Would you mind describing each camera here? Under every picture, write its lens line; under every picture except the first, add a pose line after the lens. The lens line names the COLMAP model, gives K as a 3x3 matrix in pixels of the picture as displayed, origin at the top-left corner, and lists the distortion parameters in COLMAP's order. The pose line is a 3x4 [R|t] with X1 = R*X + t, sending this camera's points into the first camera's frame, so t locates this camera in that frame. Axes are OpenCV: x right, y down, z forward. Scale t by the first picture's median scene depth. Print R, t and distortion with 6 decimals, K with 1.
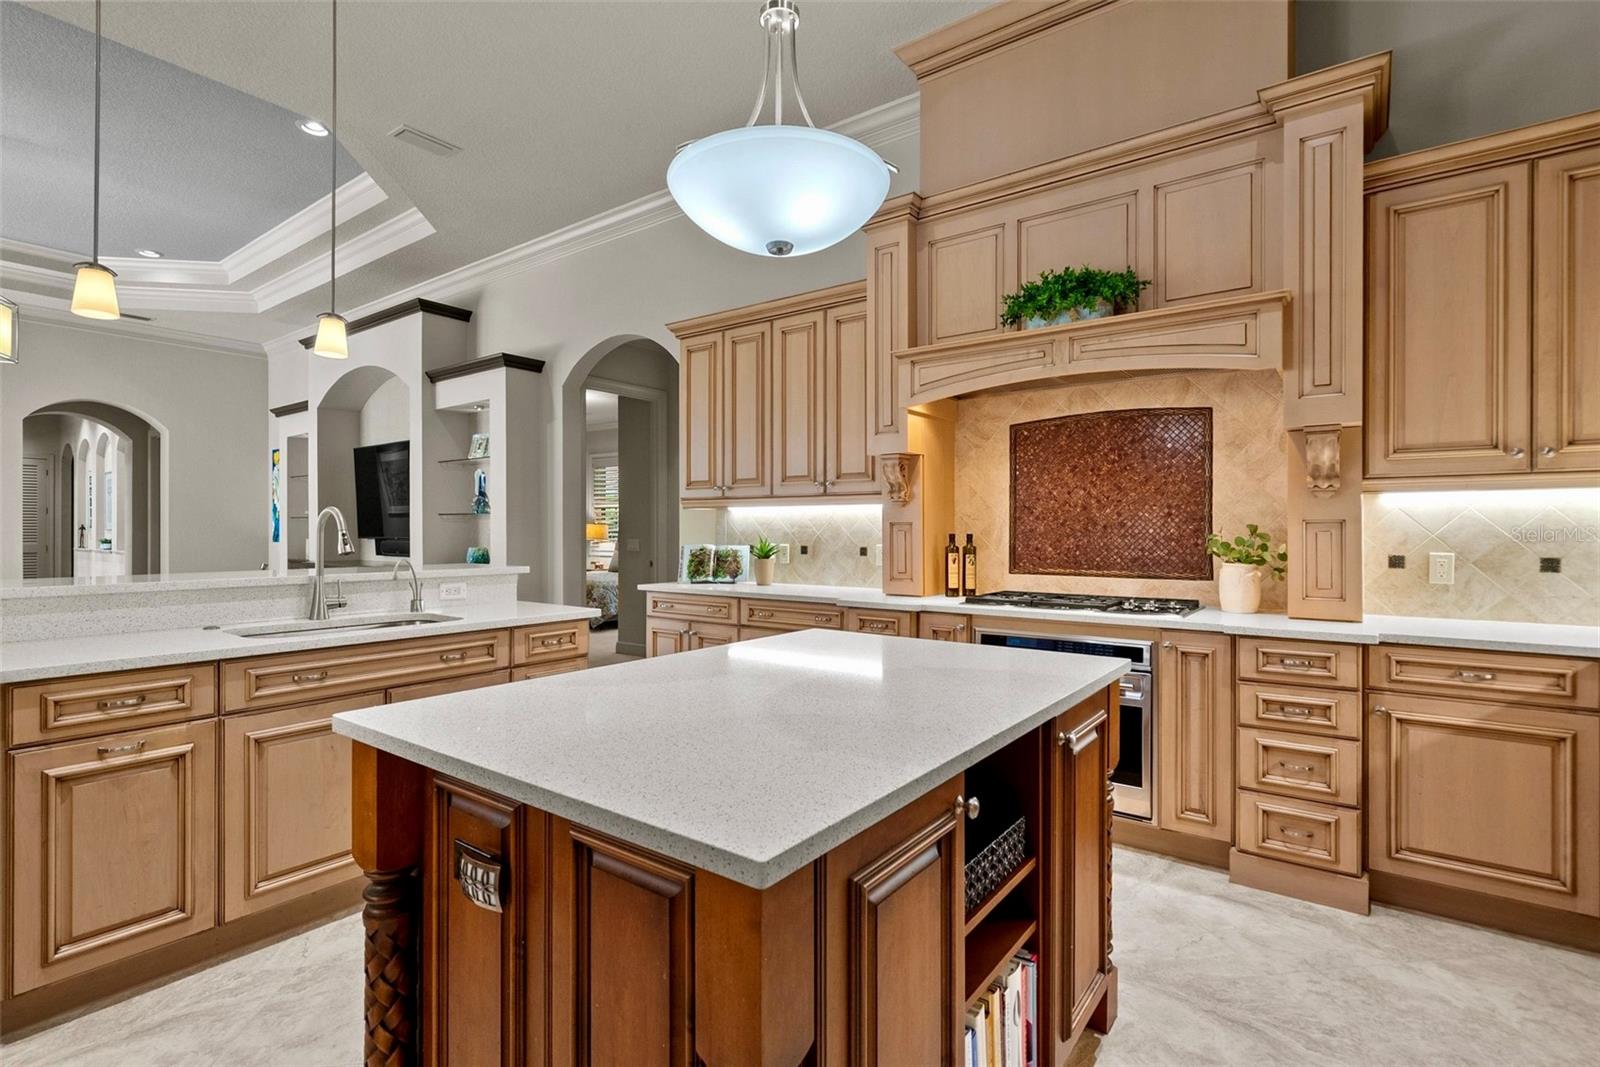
lens RADIAL K [[759.9, 0, 800.0], [0, 759.9, 533.5], [0, 0, 1]] dist [-0.000594, -0.000036]
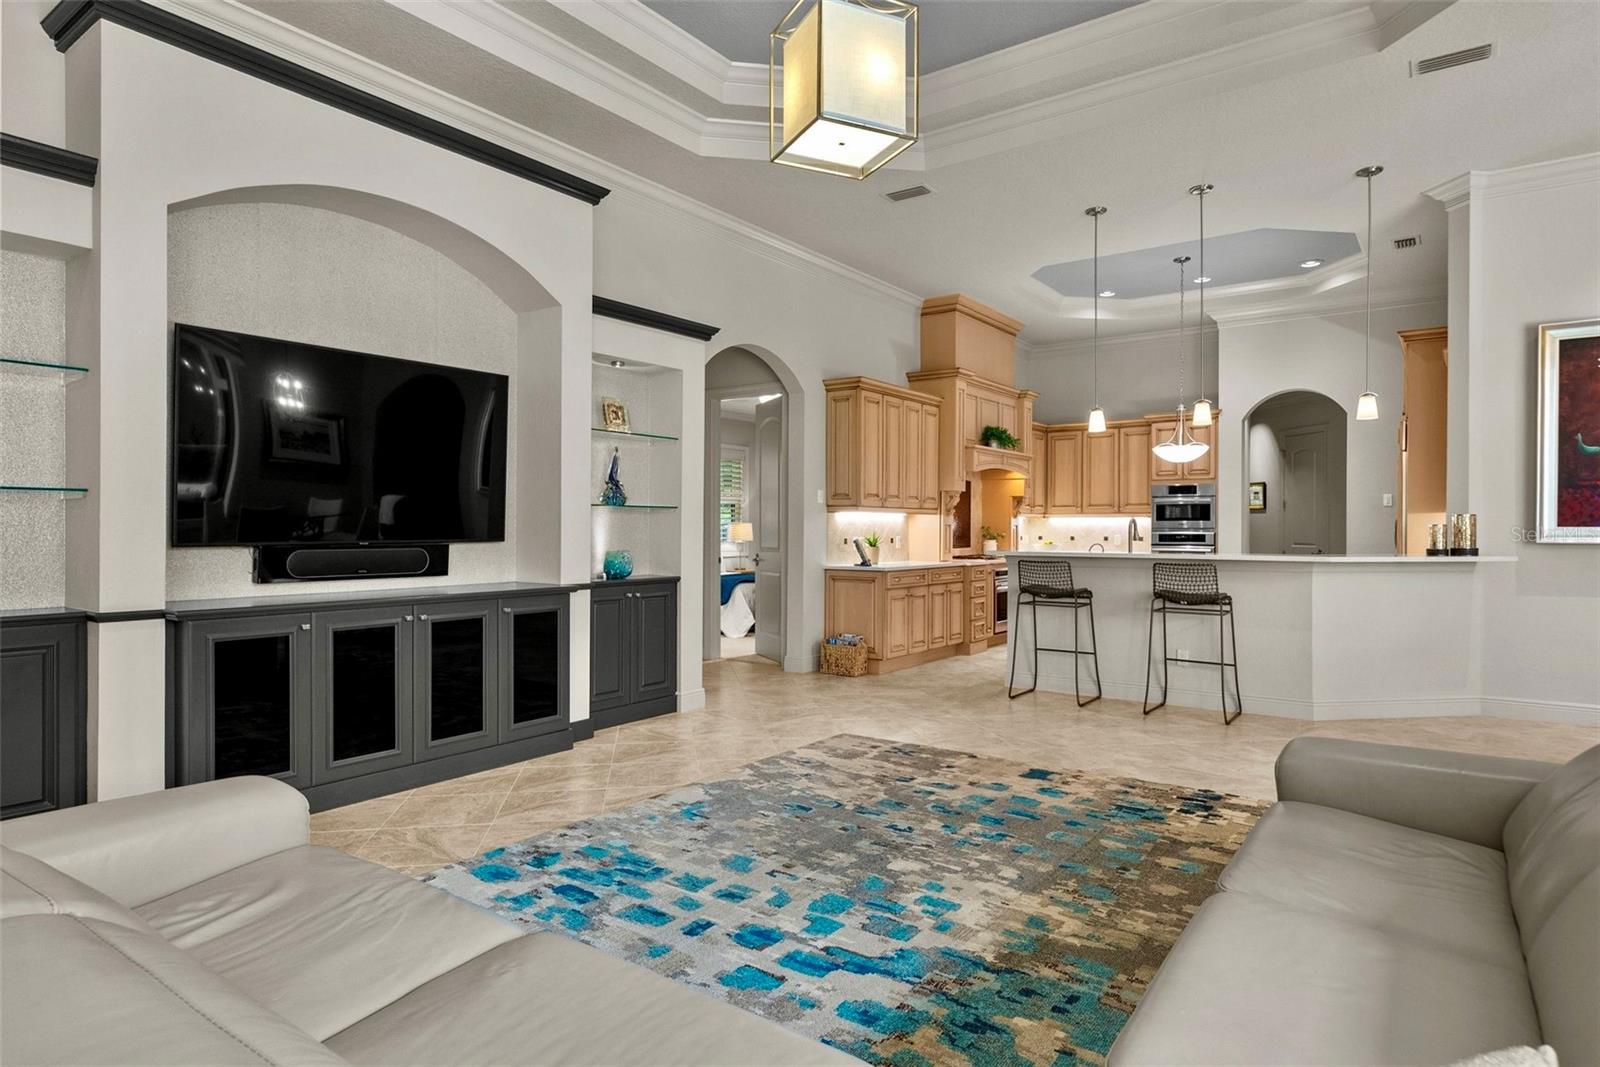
lens RADIAL K [[862.2, 0, 800.0], [0, 862.2, 533.5], [0, 0, 1]] dist [0.000768, 0.000108]
pose [[0.011809, -0.006258, 0.999911, -1.833320], [-0.002900, 0.999976, 0.006293, -0.003964], [-0.999926, -0.002974, 0.011790, 1.165941]]
